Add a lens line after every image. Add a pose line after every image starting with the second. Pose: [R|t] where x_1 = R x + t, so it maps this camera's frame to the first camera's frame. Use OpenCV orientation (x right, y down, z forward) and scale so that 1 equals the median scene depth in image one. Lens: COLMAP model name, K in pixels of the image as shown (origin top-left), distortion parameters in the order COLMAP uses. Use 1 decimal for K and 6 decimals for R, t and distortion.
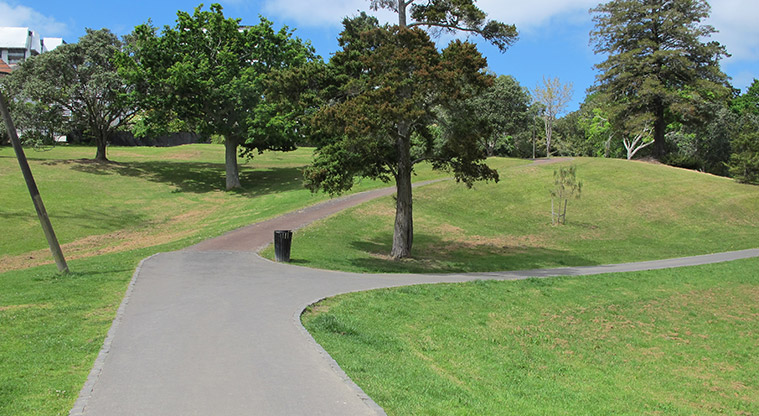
lens RADIAL K [[636.7, 0, 379.4], [0, 636.7, 200.5], [0, 0, 1]] dist [-0.159516, 0.143193]
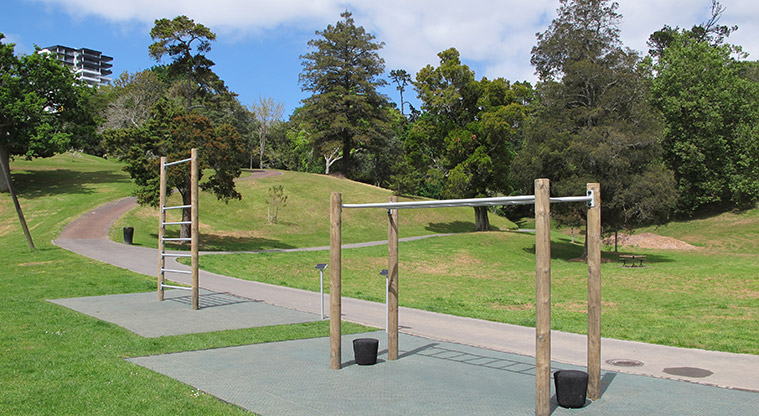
lens RADIAL K [[636.7, 0, 379.4], [0, 636.7, 200.5], [0, 0, 1]] dist [-0.159516, 0.143193]
pose [[0.898070, 0.021474, 0.439329, -0.112627], [-0.024853, 0.999689, 0.001942, -0.019378], [-0.439151, -0.012663, 0.898324, -0.350952]]
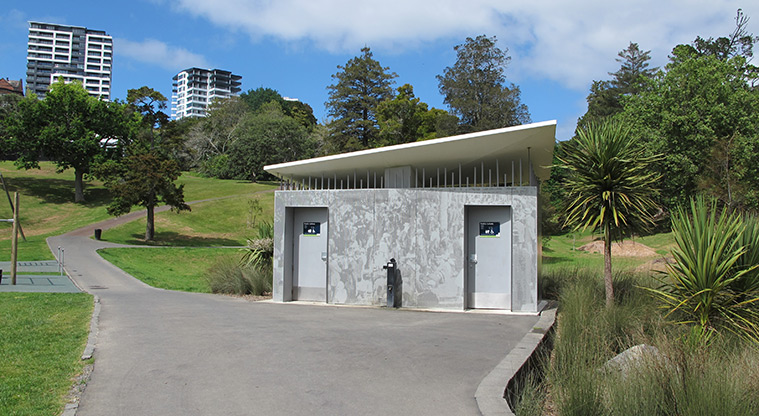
lens RADIAL K [[636.7, 0, 379.4], [0, 636.7, 200.5], [0, 0, 1]] dist [-0.159516, 0.143193]
pose [[0.974307, 0.026392, 0.223671, 0.171552], [-0.027006, 0.999635, -0.000316, -0.043273], [-0.223597, -0.005732, 0.974665, -0.754032]]
